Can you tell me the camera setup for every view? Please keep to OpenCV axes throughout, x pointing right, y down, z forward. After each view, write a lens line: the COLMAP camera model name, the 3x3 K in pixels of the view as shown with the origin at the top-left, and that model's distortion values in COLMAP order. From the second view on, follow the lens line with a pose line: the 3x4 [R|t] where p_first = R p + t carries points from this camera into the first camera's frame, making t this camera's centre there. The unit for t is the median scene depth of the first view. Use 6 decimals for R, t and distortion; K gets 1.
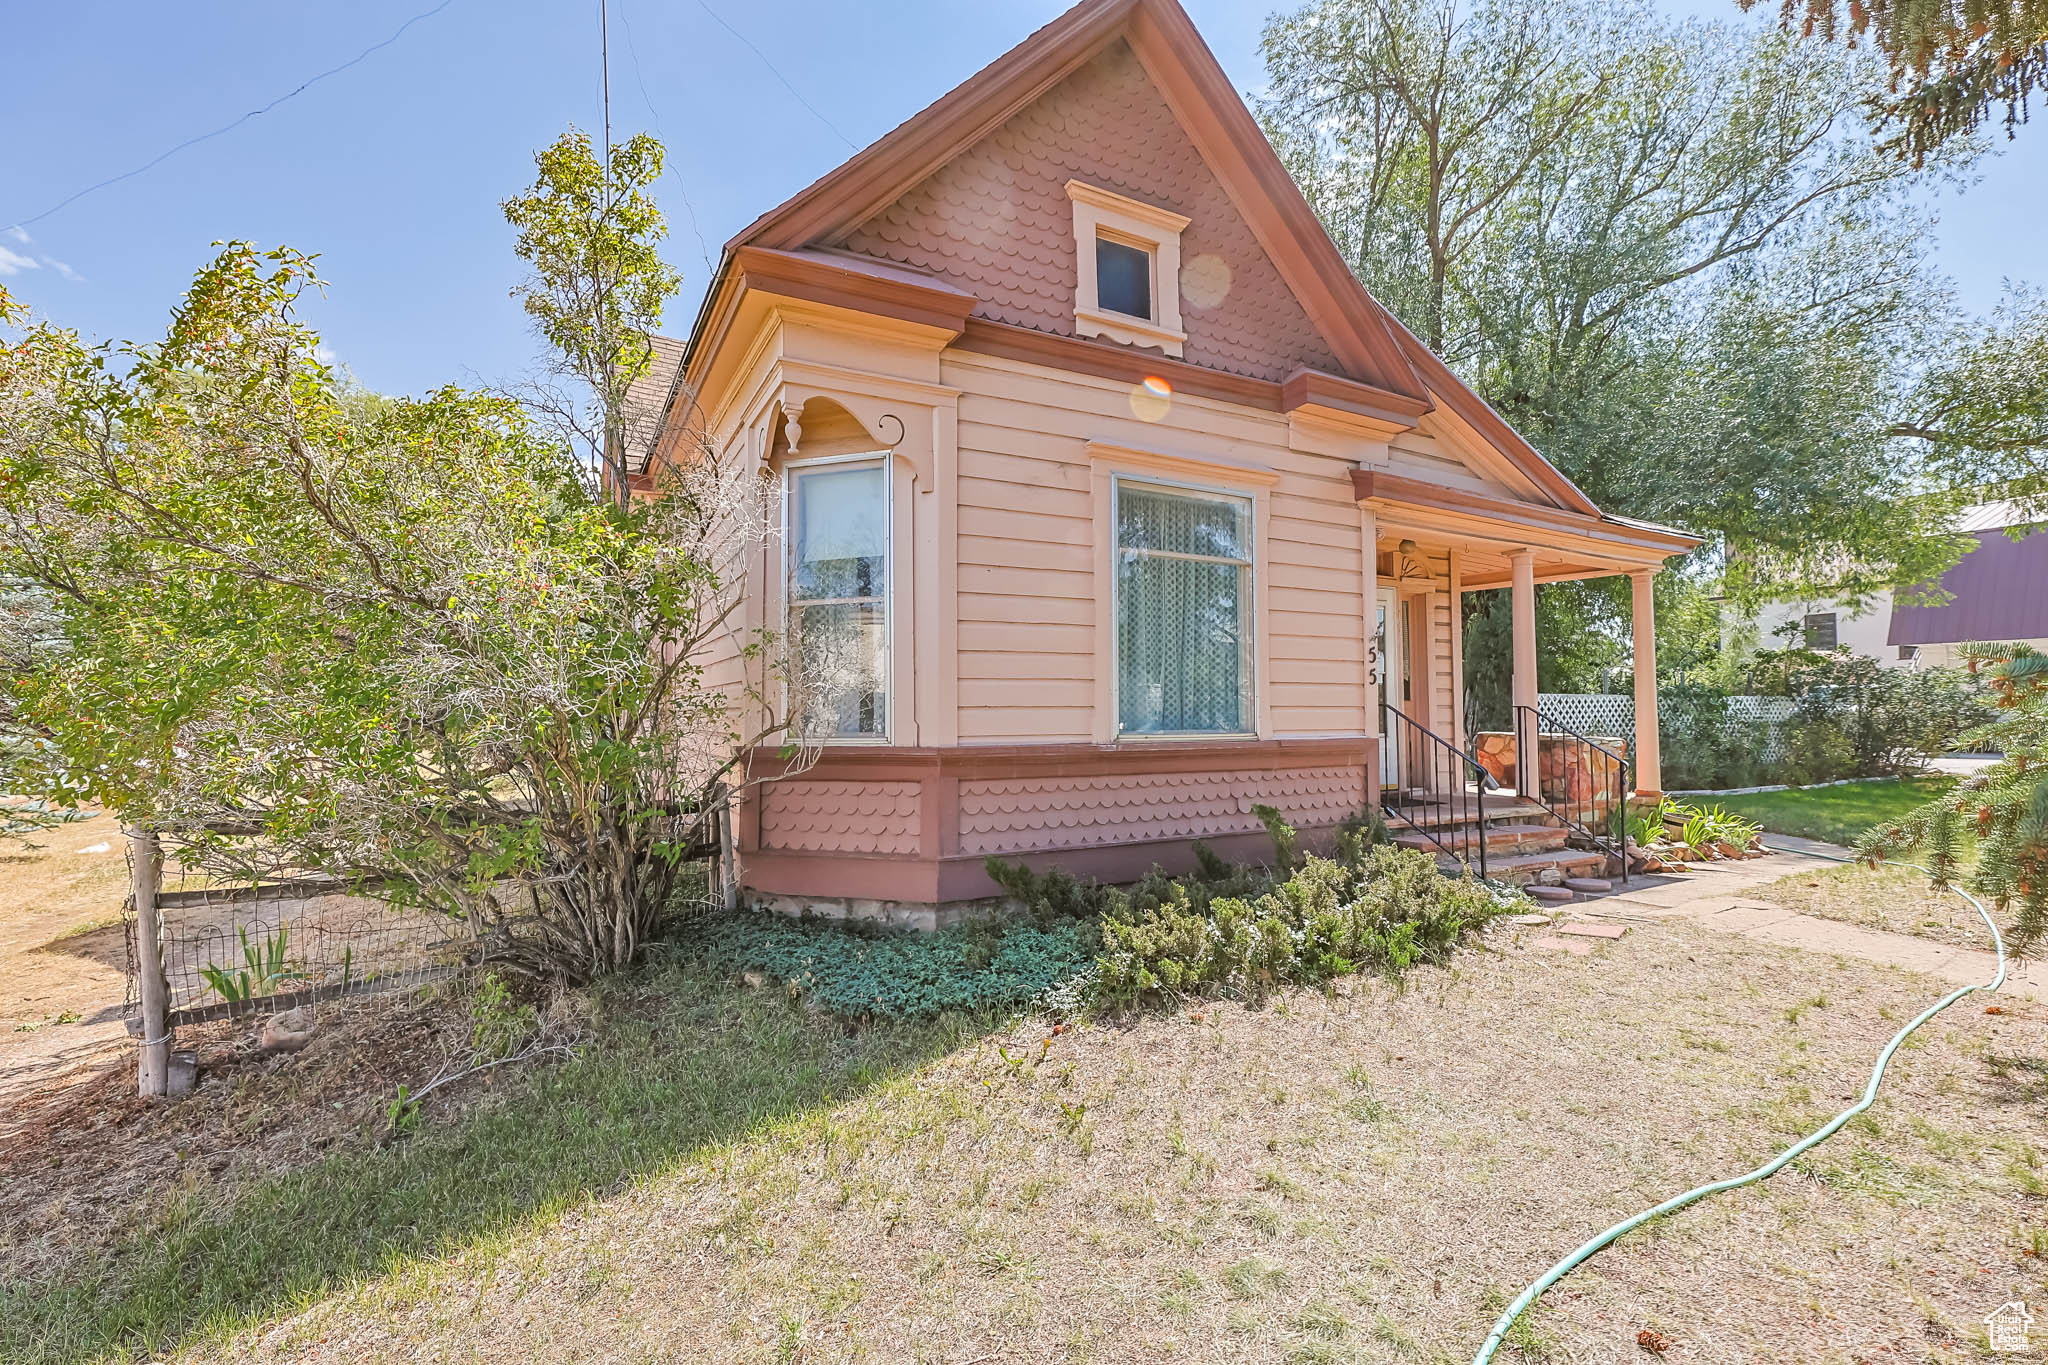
lens RADIAL K [[834.3, 0, 1024.0], [0, 834.3, 682.5], [0, 0, 1]] dist [-0.001695, -0.000471]
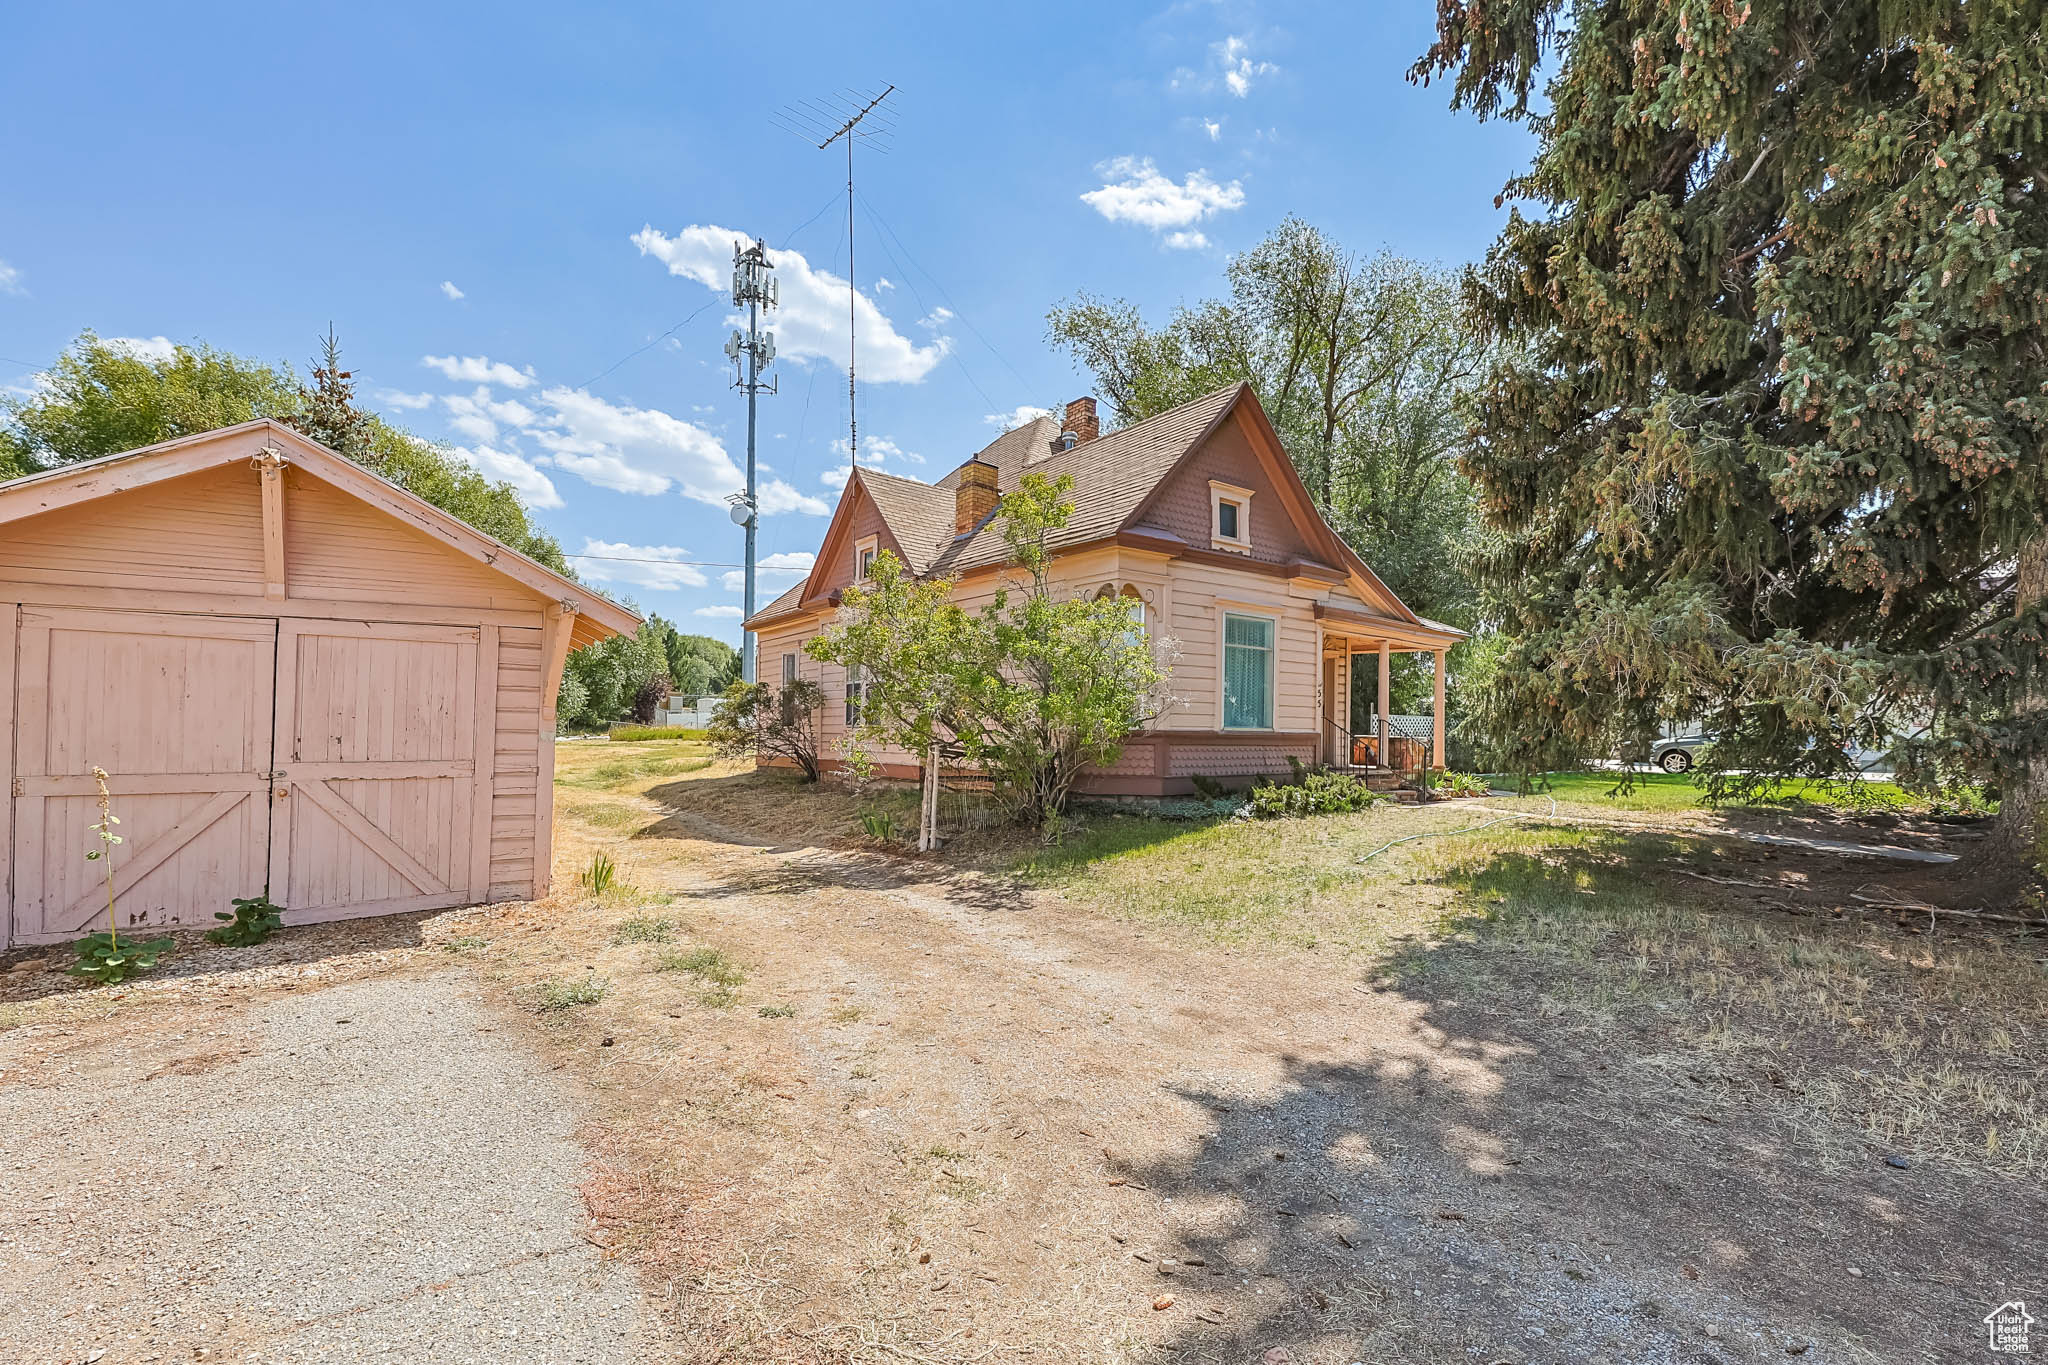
lens RADIAL K [[878.6, 0, 1025.0], [0, 878.6, 726.5], [0, 0, 1]] dist [-0.001178, -0.000169]
pose [[0.983600, 0.016962, 0.179563, -0.792523], [-0.022954, 0.999245, 0.031345, -0.001834], [-0.178895, -0.034952, 0.983247, -1.170419]]
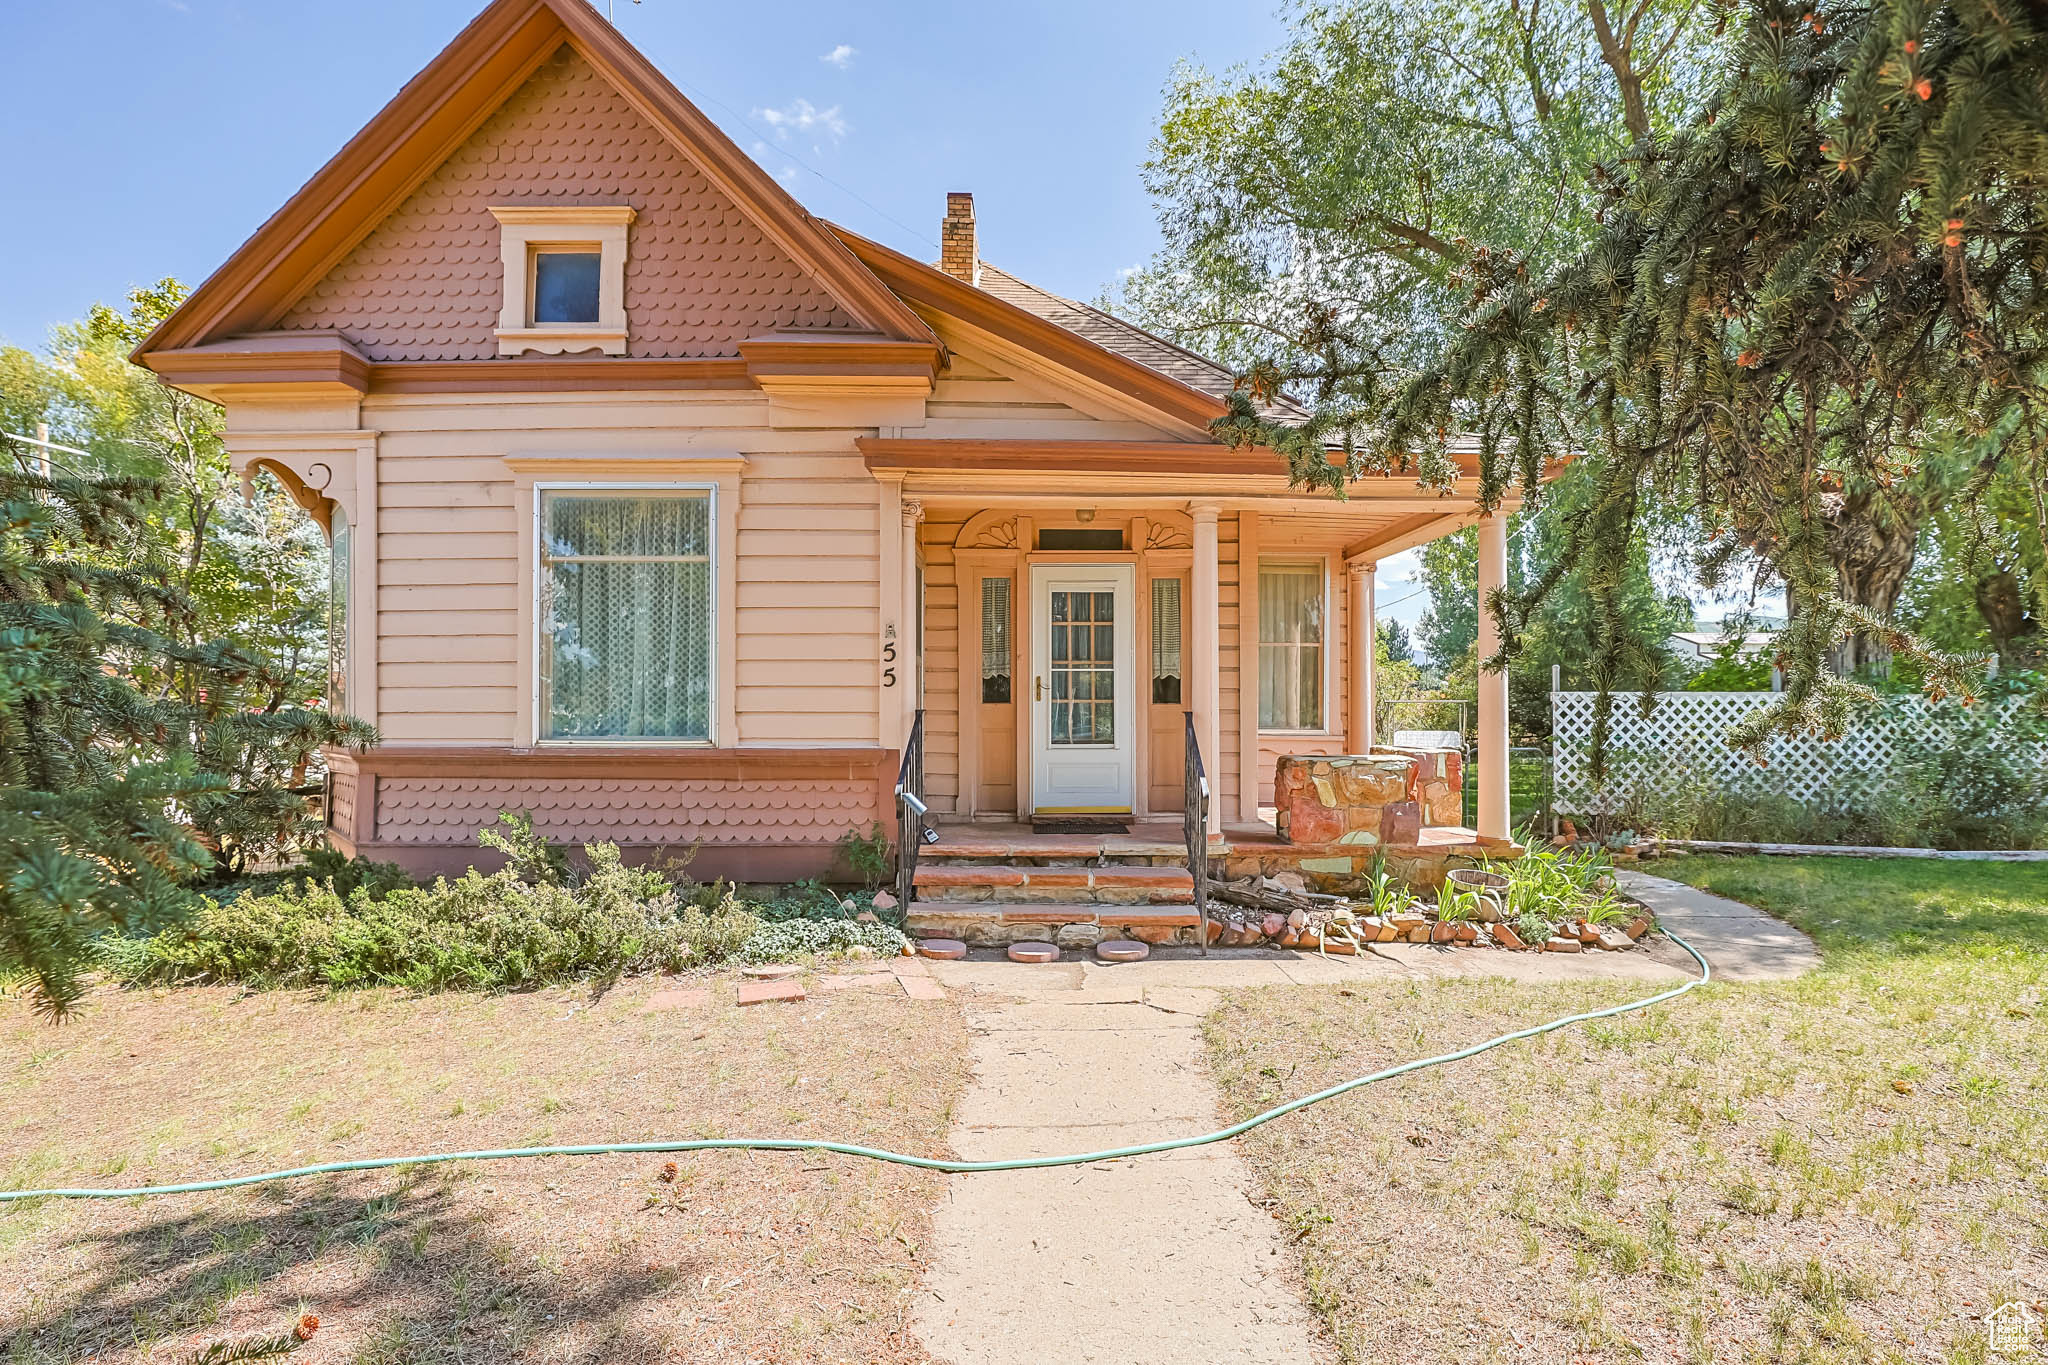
lens RADIAL K [[834.3, 0, 1024.0], [0, 834.3, 682.5], [0, 0, 1]] dist [-0.001695, -0.000471]
pose [[0.892782, 0.000327, -0.450489, 1.044575], [0.013966, 0.999499, 0.028404, -0.027301], [0.450272, -0.031651, 0.892330, 0.328835]]
